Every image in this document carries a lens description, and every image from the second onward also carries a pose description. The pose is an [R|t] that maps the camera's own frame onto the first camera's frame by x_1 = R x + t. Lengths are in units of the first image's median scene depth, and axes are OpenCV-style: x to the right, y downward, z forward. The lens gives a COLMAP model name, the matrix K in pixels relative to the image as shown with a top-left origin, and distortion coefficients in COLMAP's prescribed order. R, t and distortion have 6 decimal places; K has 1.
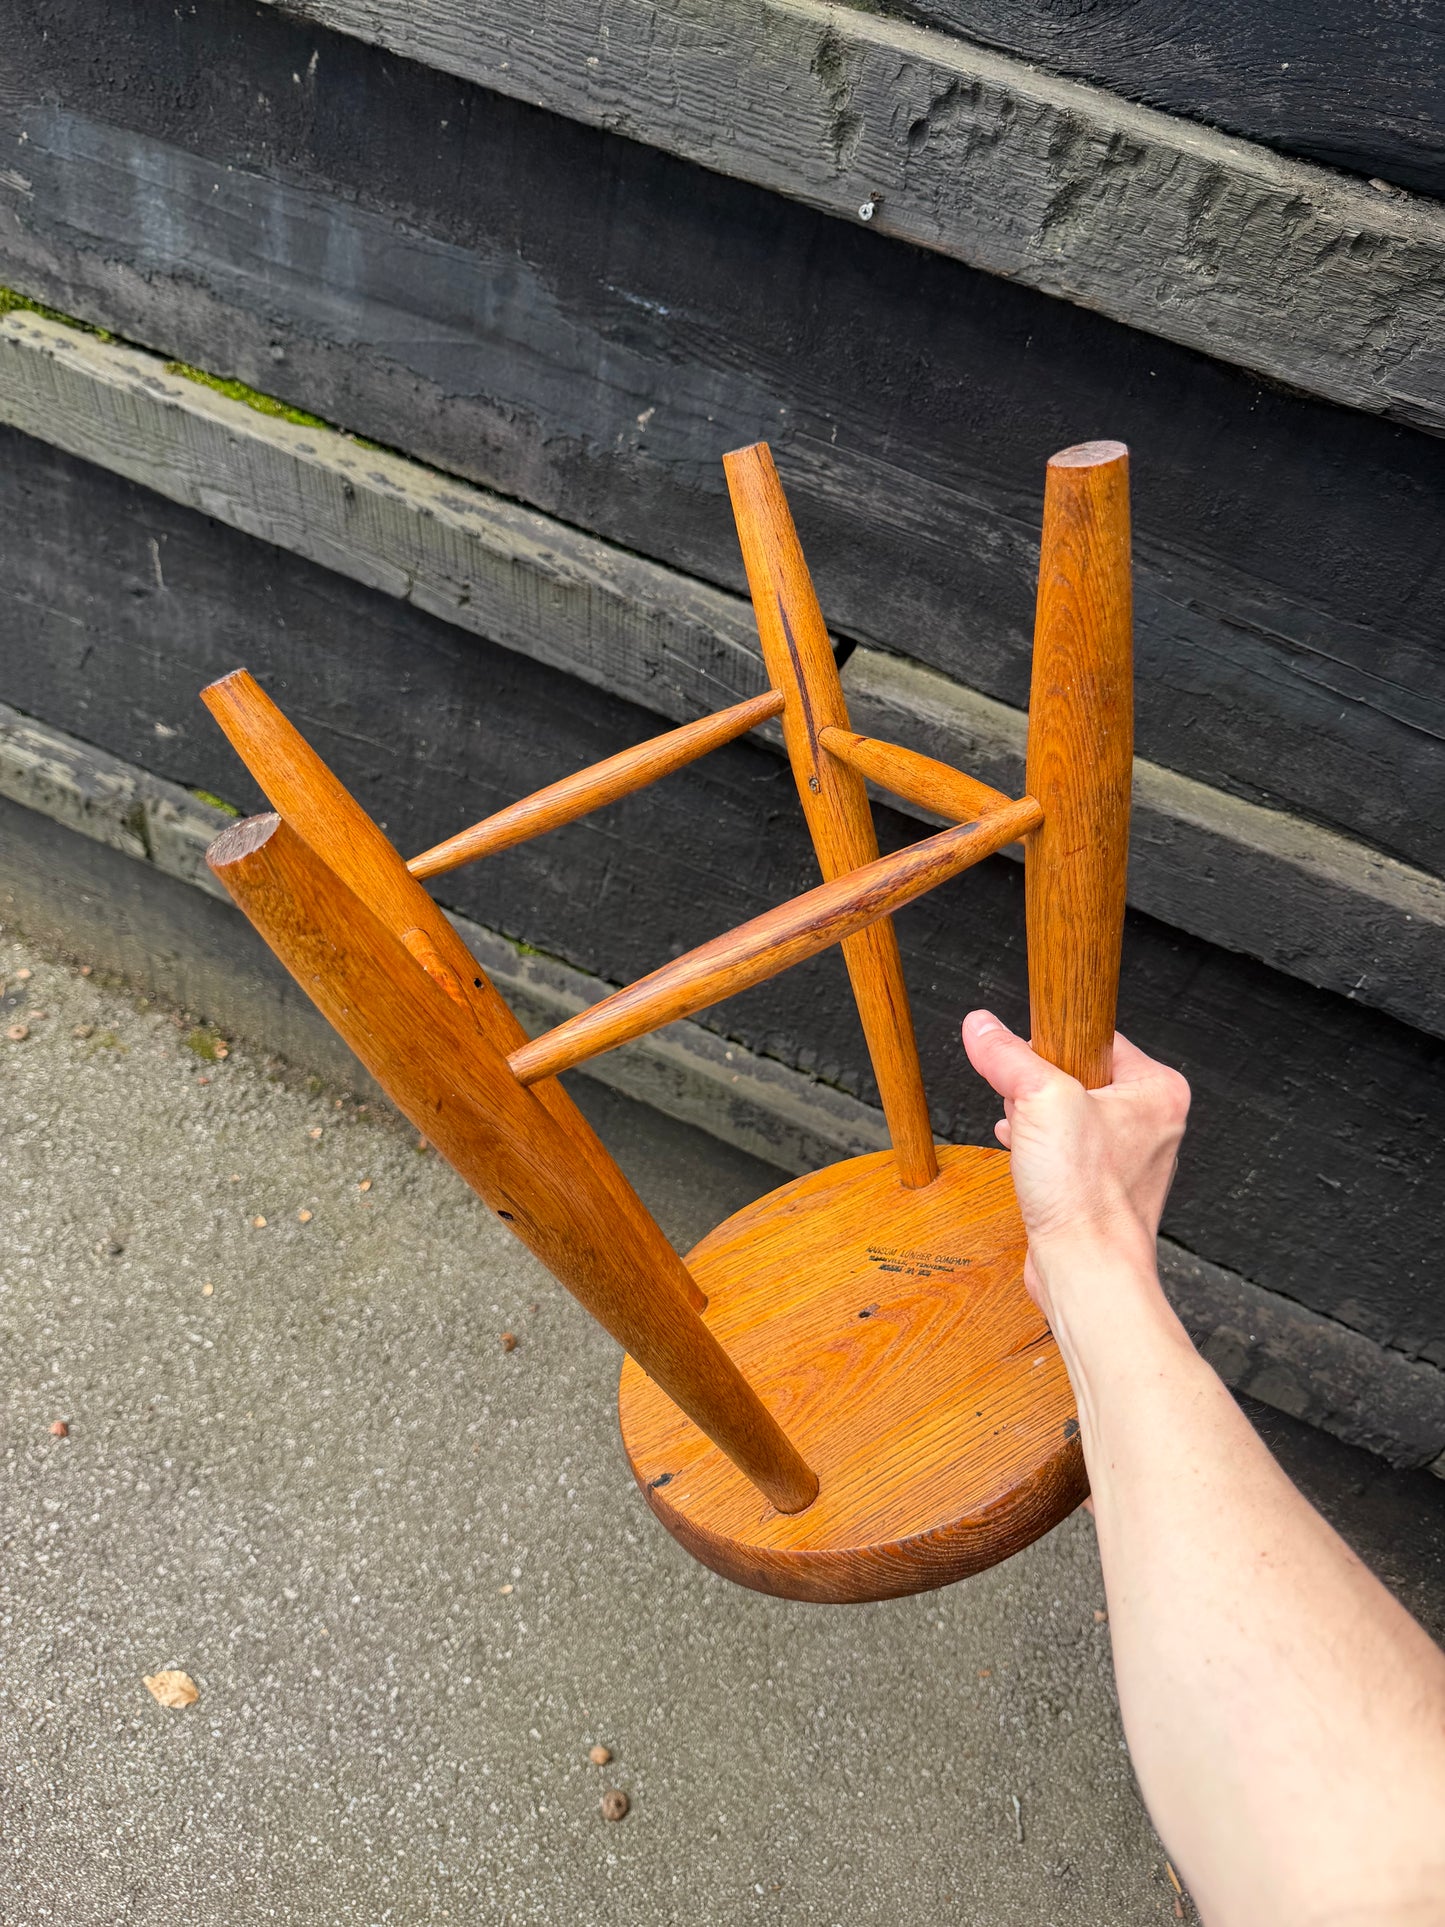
lens RADIAL K [[1386.2, 0, 735.3], [0, 1386.2, 972.4], [0, 0, 1]] dist [-0.009499, -0.009472]
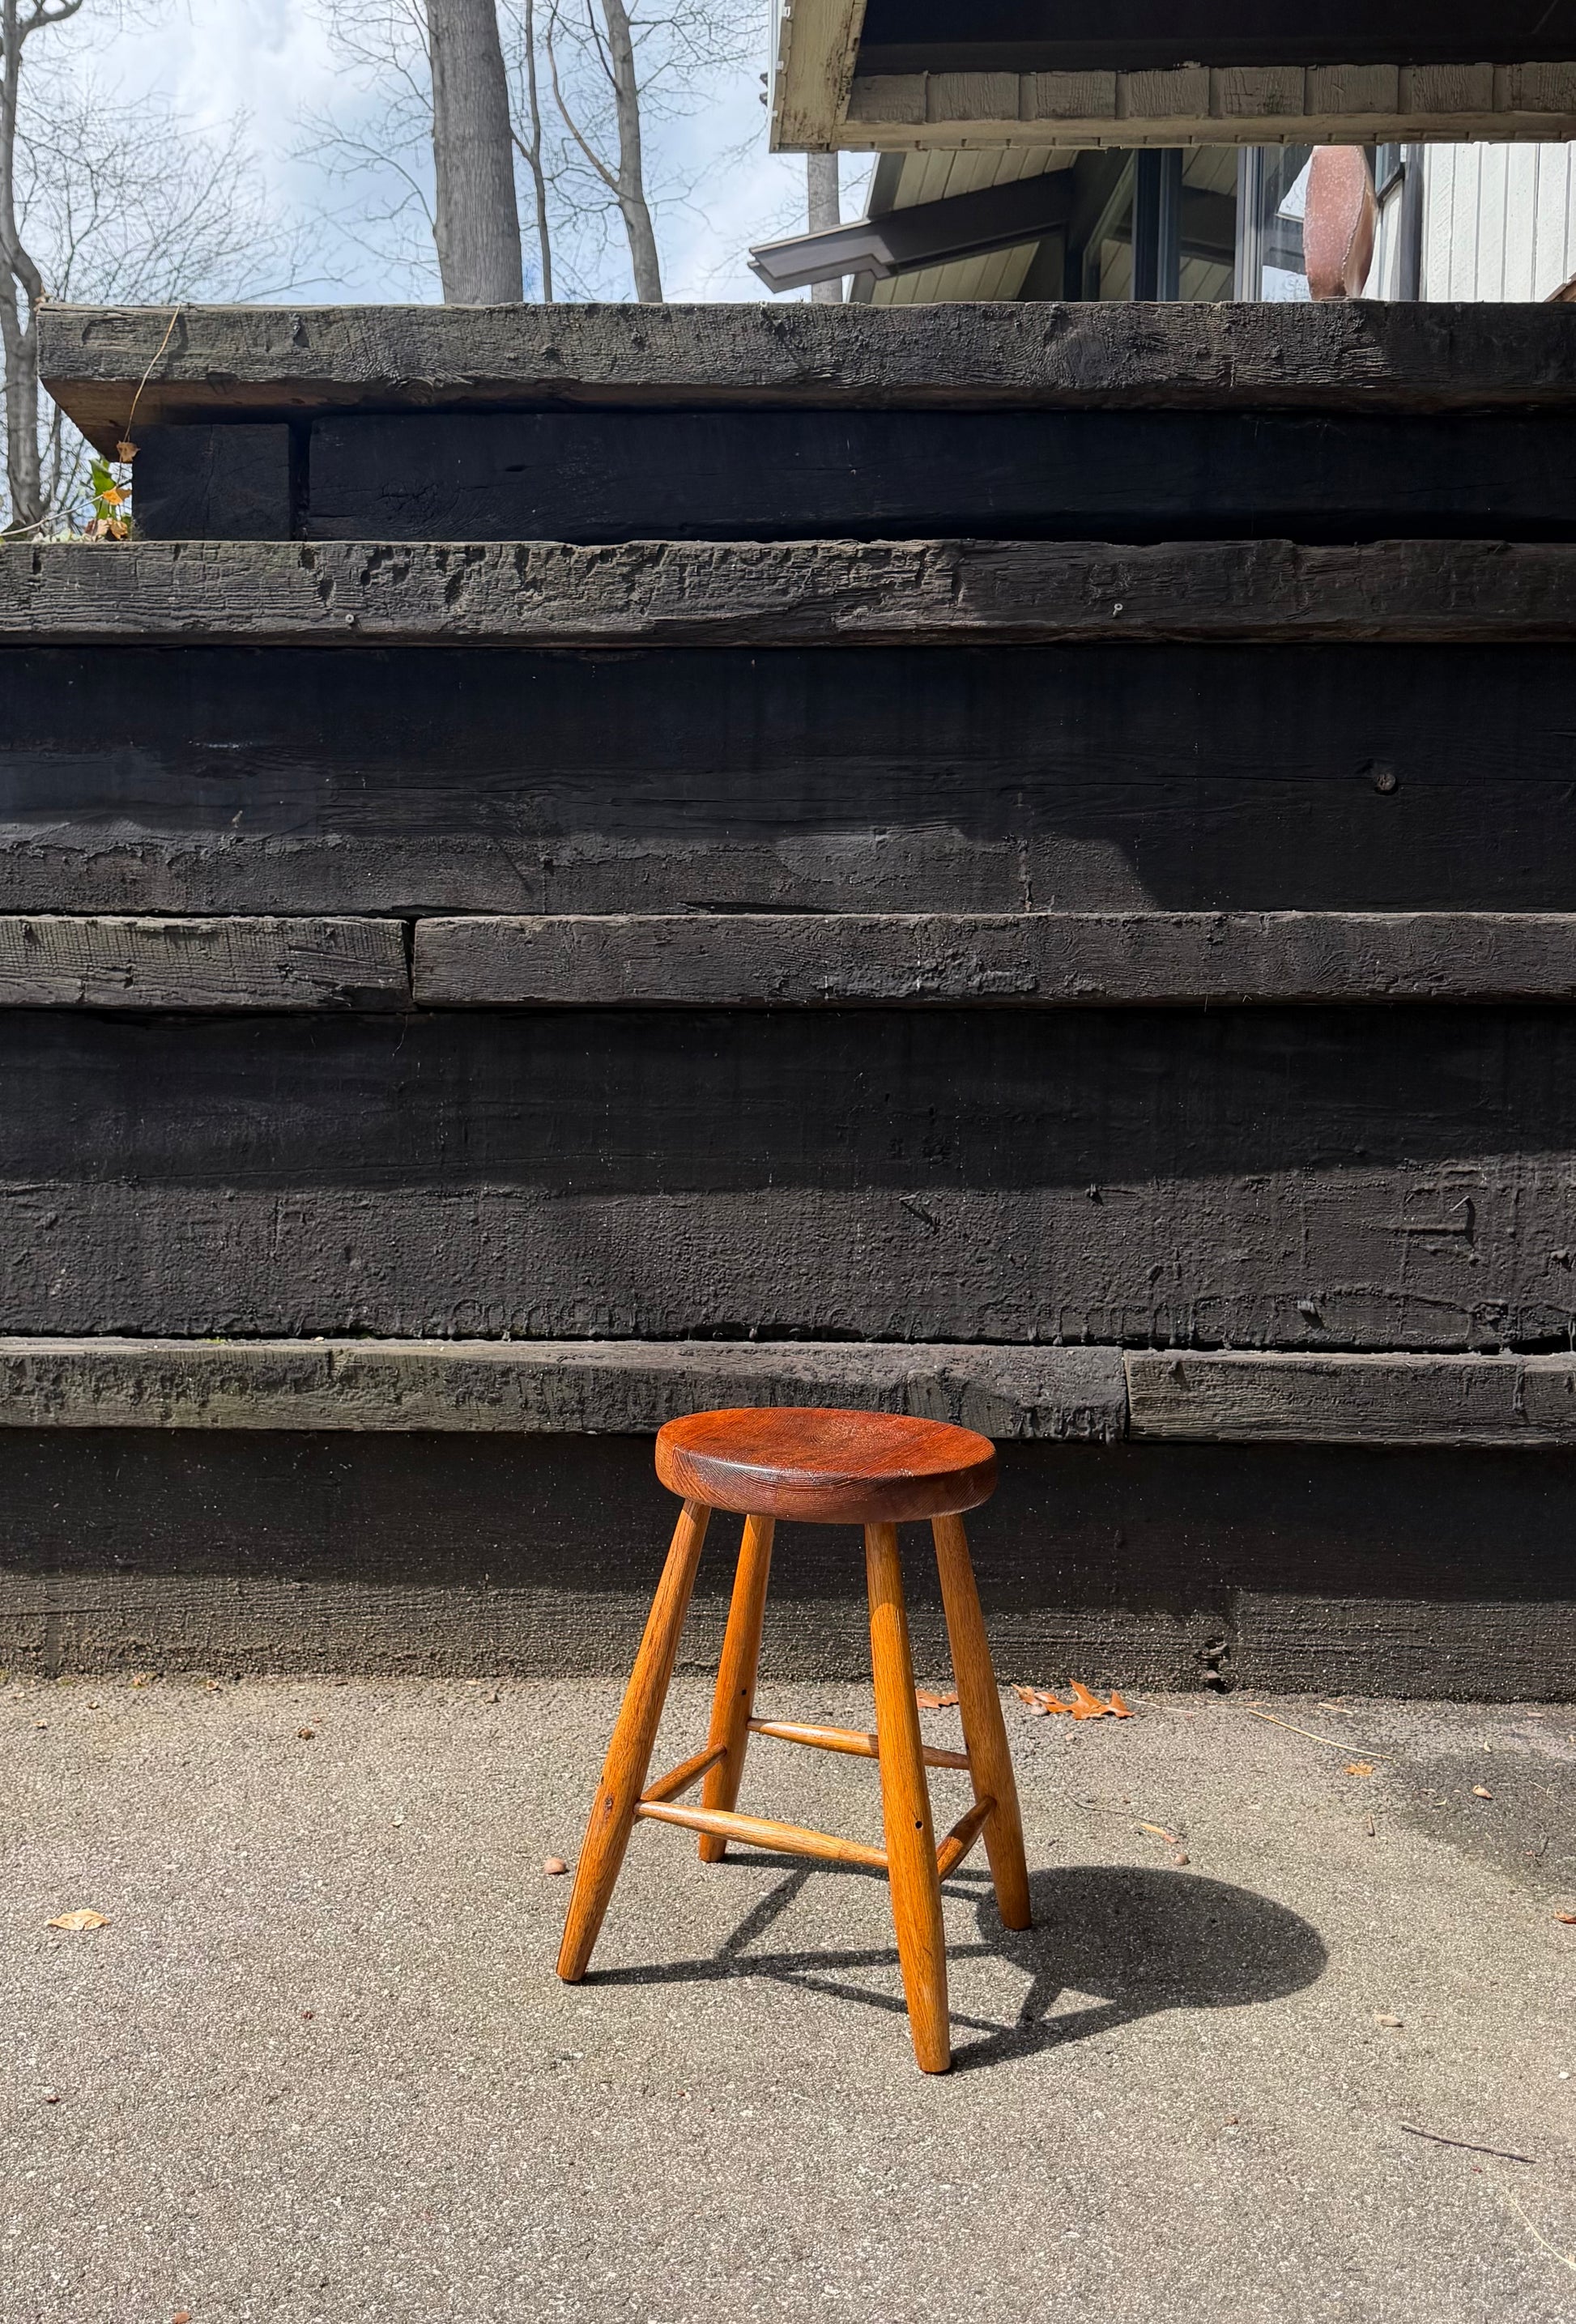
lens RADIAL K [[1947.8, 0, 602.0], [0, 1947.8, 1302.8], [0, 0, 1]] dist [0.175782, -0.426271]
pose [[0.914127, -0.234580, 0.330673, -0.421401], [0.390949, 0.726048, -0.565697, 1.062532], [-0.107383, 0.646396, 0.755408, -0.252973]]
